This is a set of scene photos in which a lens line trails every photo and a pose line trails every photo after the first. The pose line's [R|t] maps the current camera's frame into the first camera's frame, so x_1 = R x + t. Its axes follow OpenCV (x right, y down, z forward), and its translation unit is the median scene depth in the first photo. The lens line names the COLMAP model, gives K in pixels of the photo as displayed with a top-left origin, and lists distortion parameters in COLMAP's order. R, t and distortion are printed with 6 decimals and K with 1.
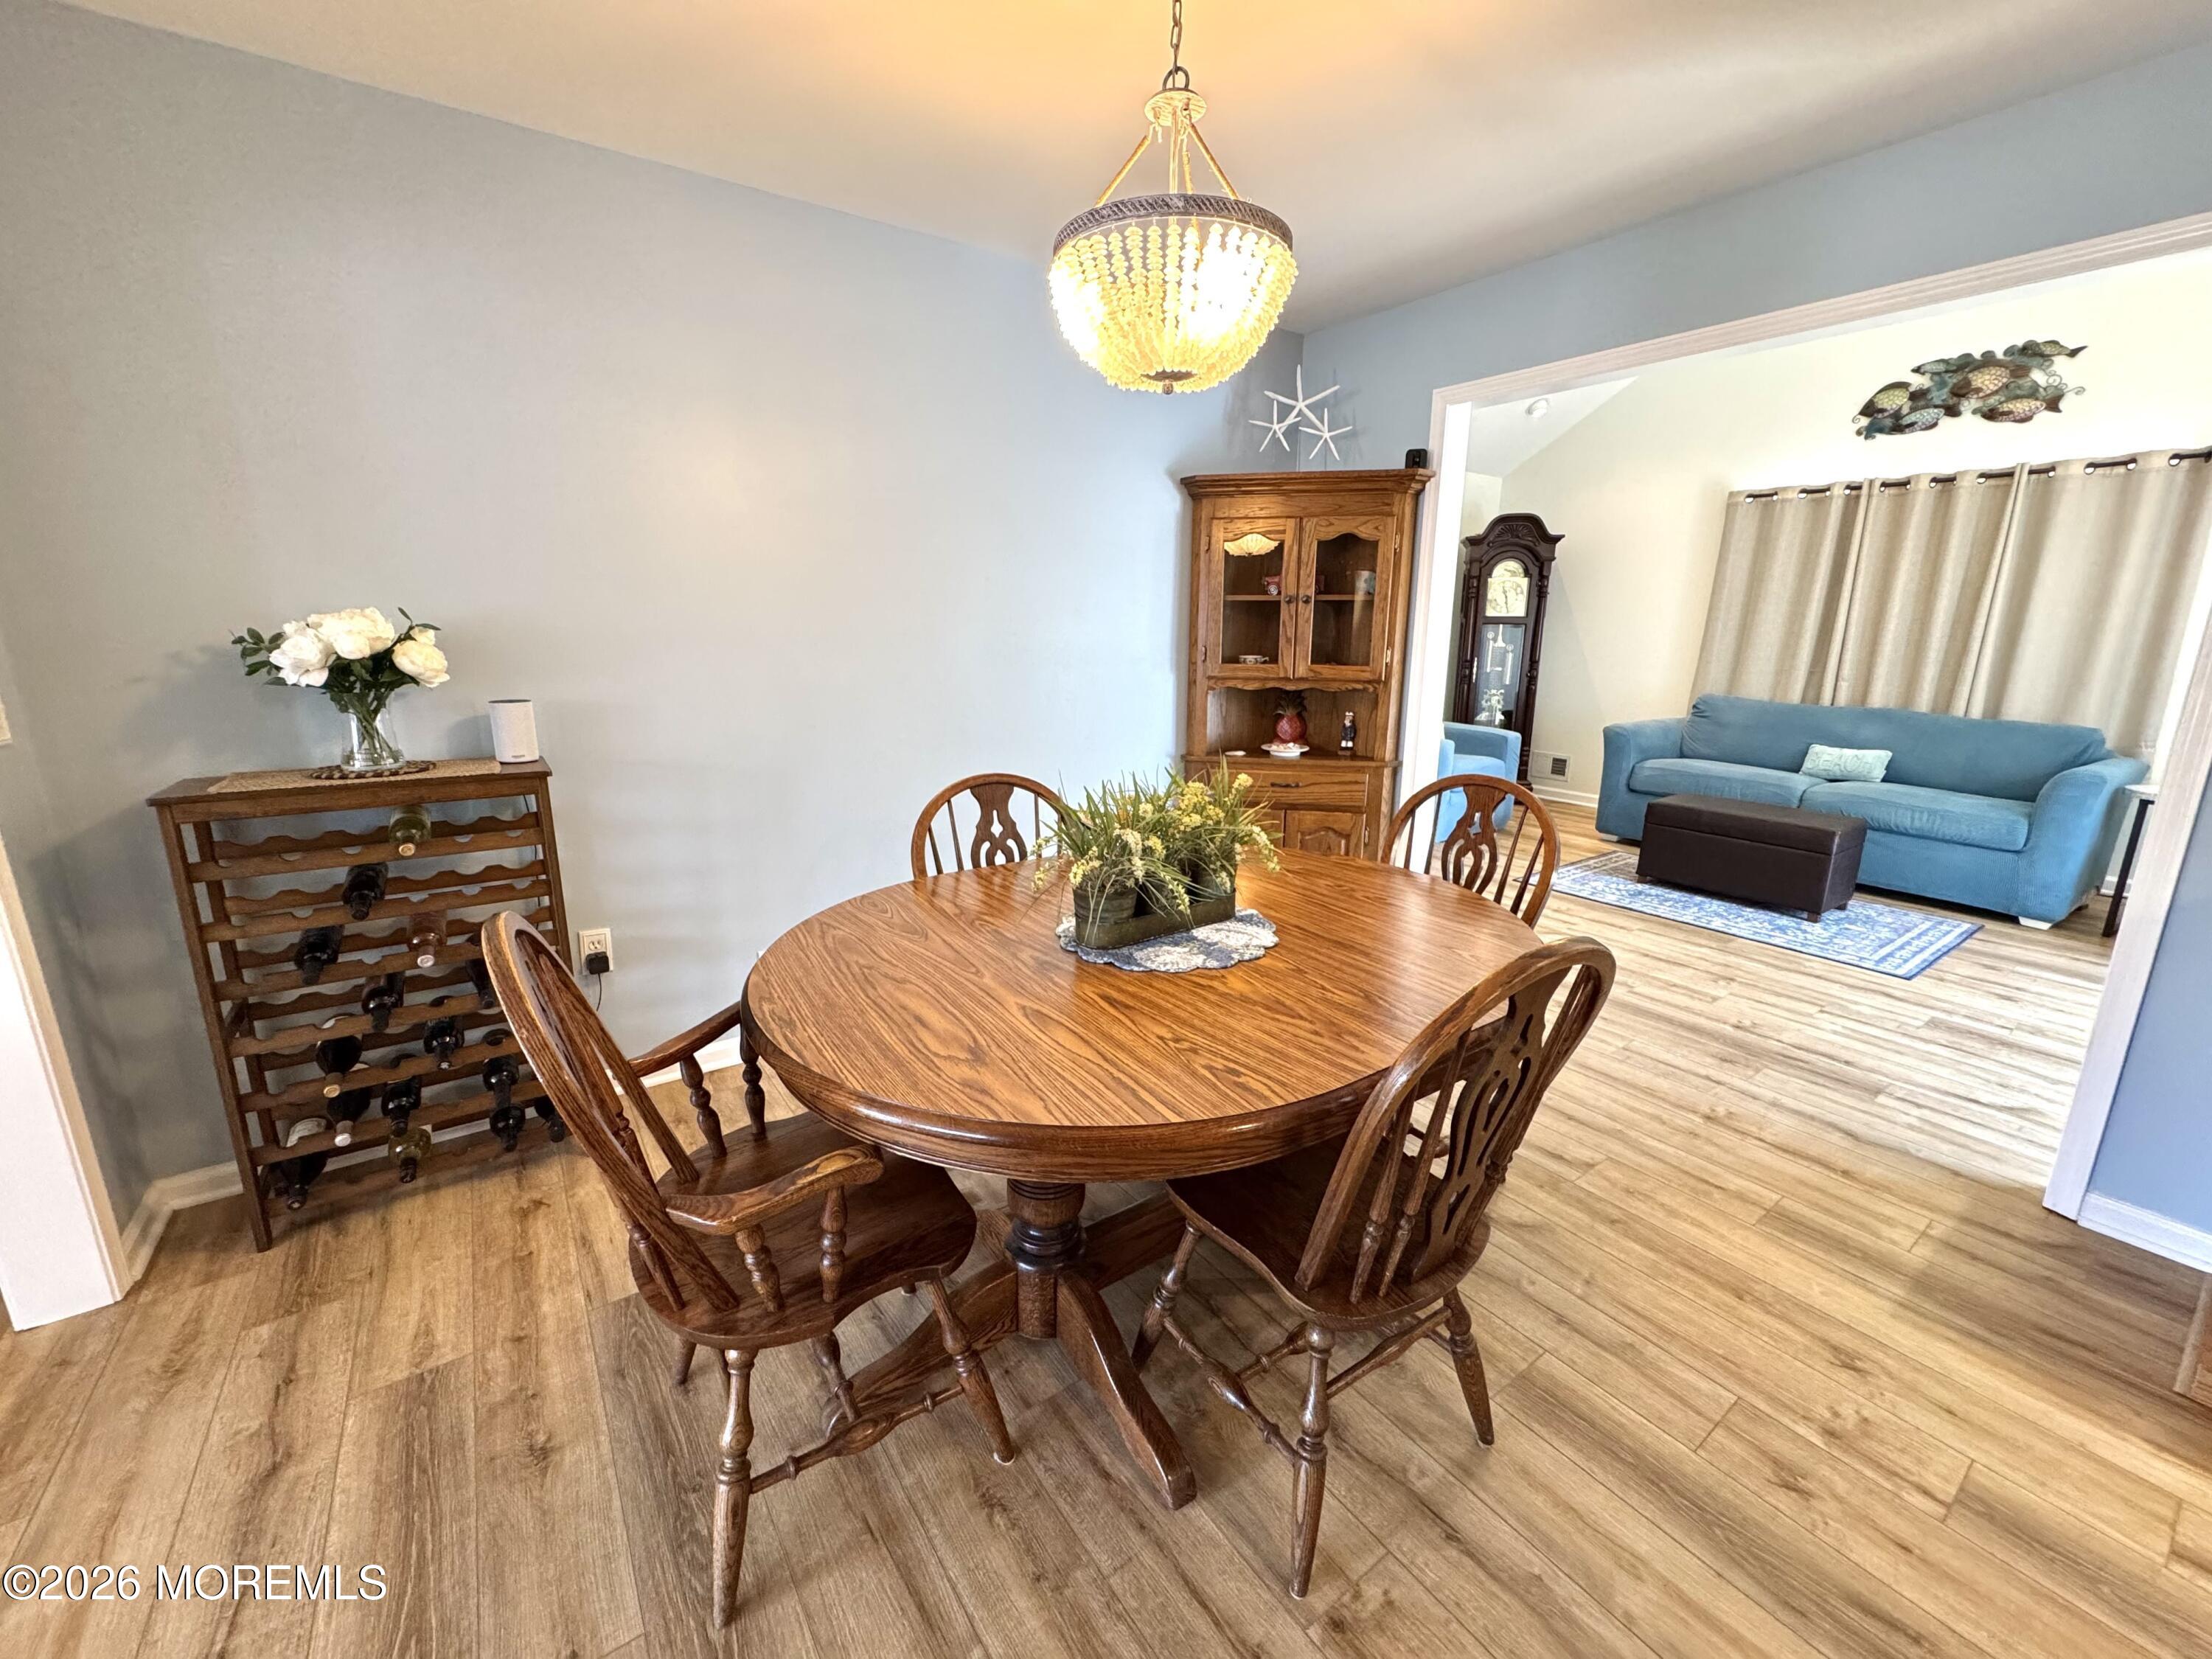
lens RADIAL K [[882.3, 0, 1107.0], [0, 882.3, 824.9], [0, 0, 1]] dist [0.000619, -0.000209]
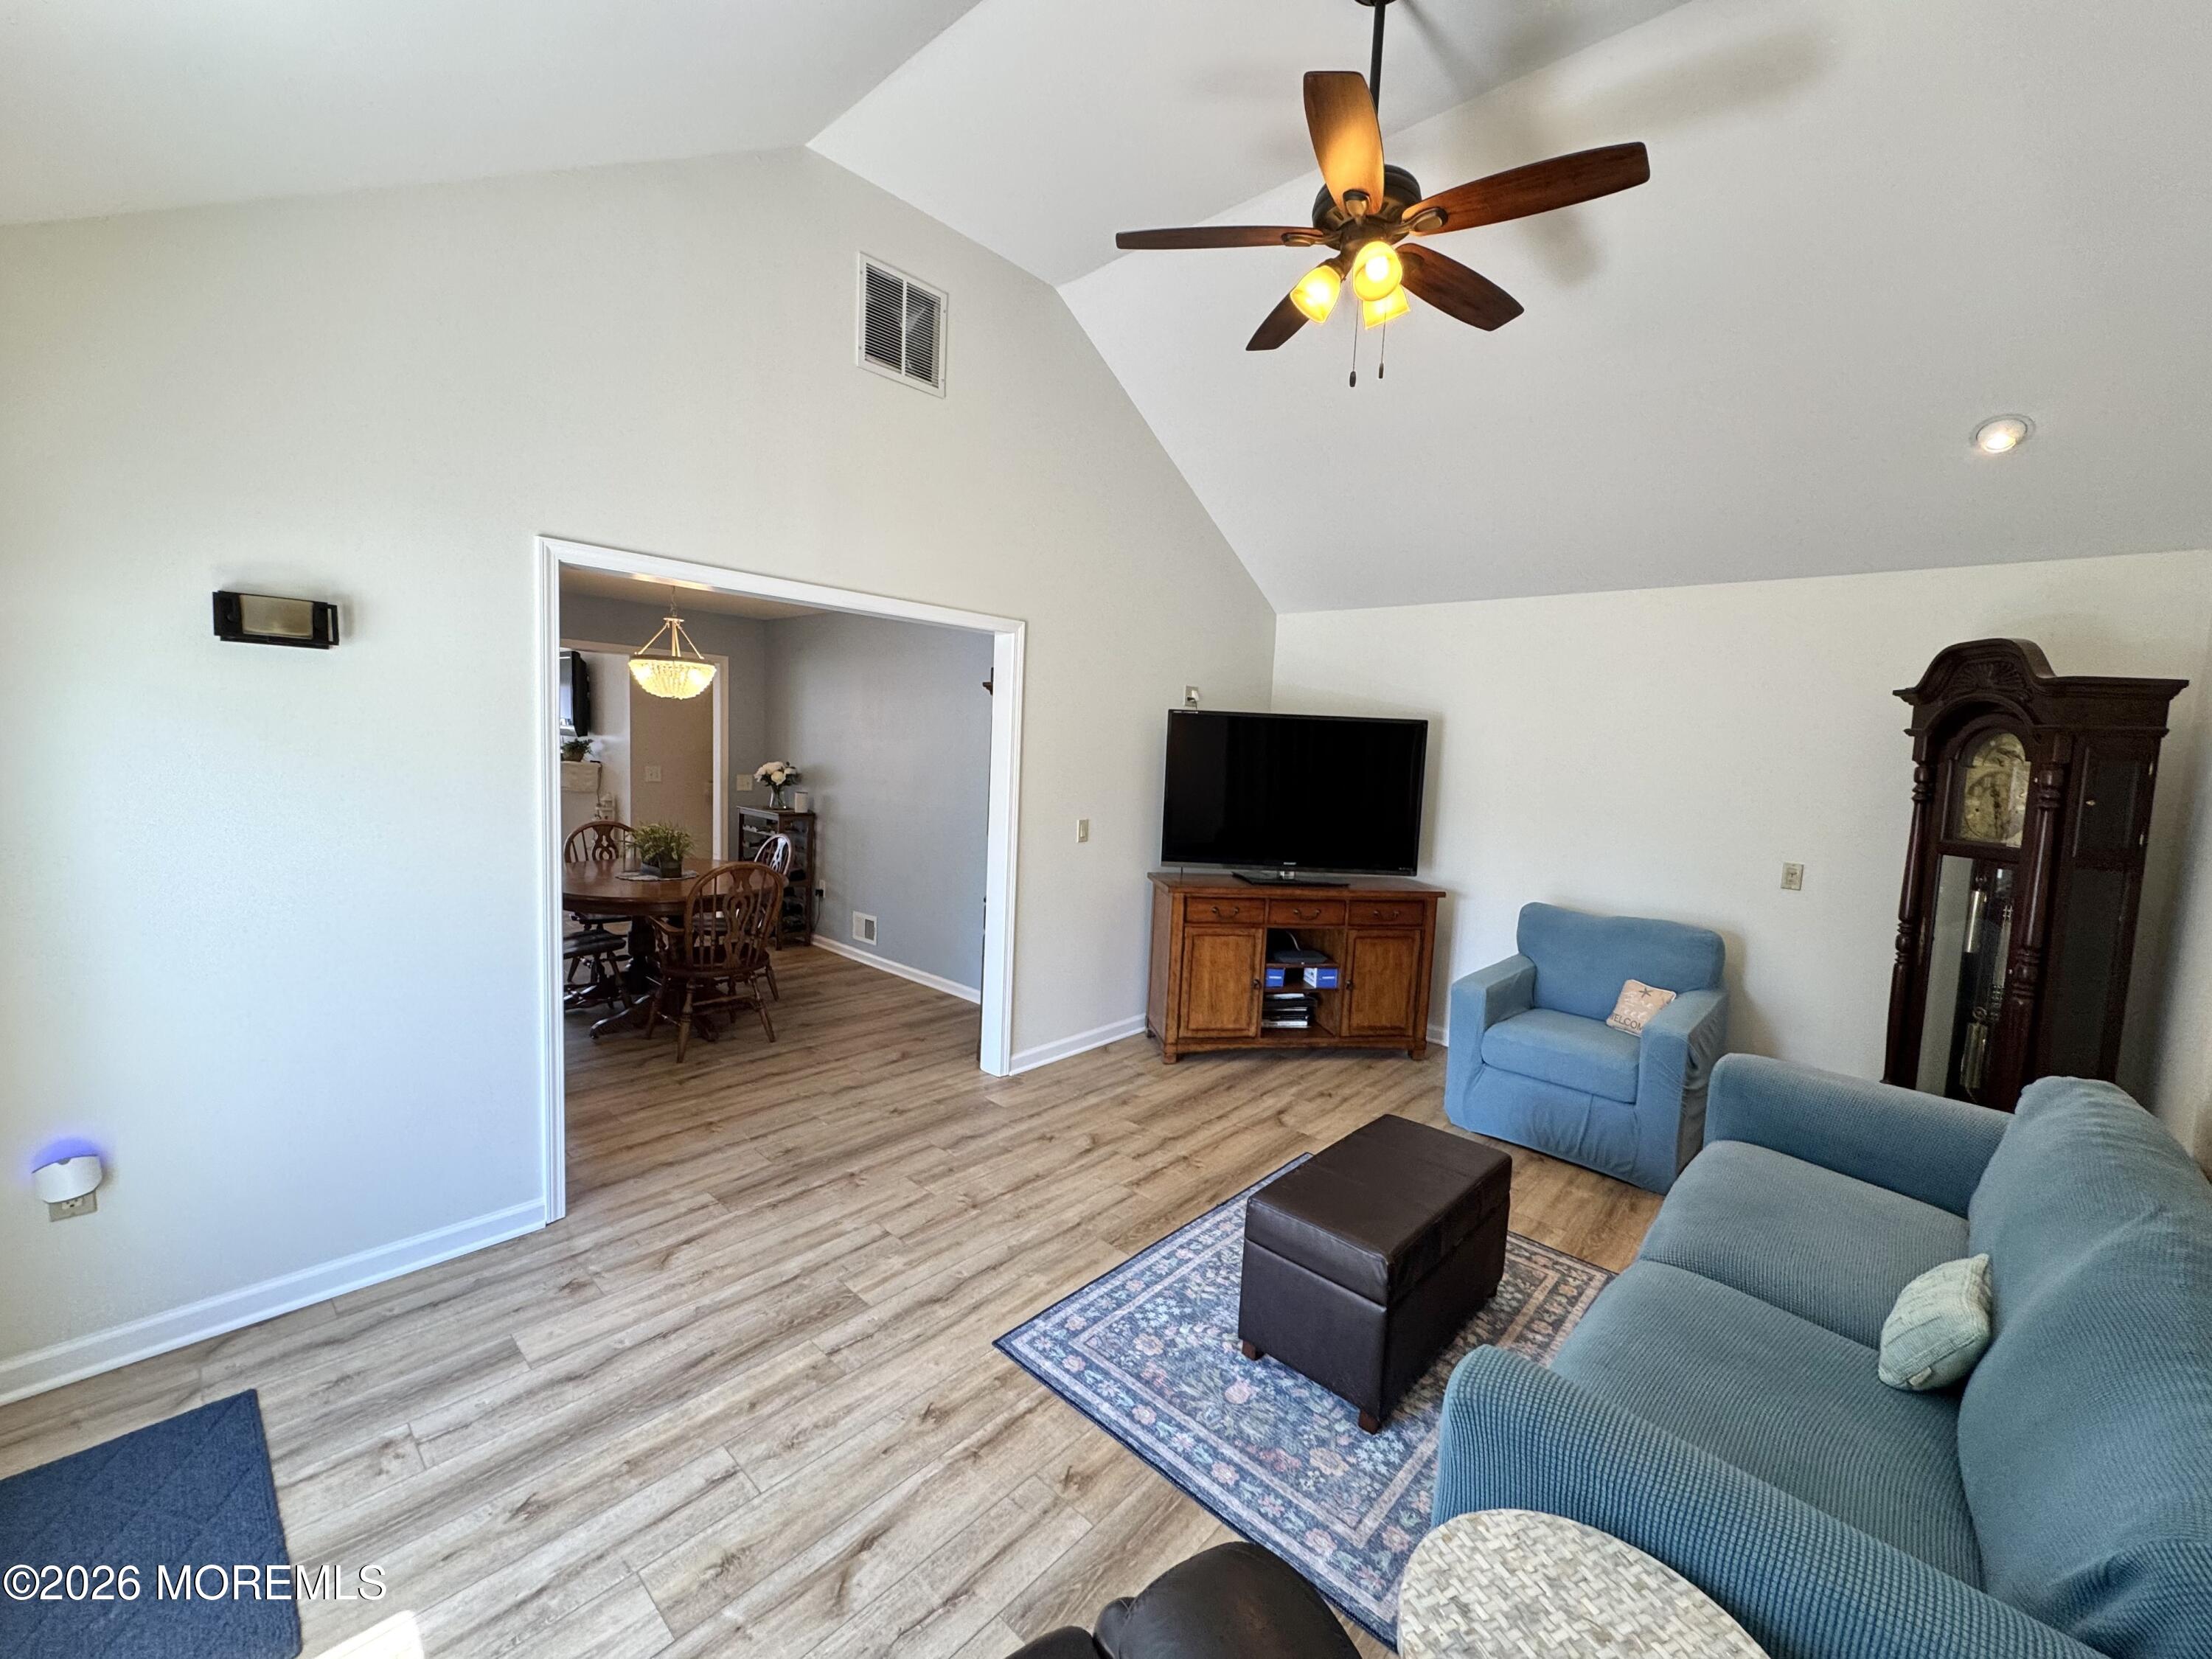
lens RADIAL K [[882.3, 0, 1110.1], [0, 882.3, 830.8], [0, 0, 1]] dist [0.000619, -0.000209]
pose [[0.210367, 0.097886, -0.972710, 1.126753], [-0.265439, 0.963317, 0.039535, -0.186489], [0.940897, 0.249879, 0.228633, 0.602113]]
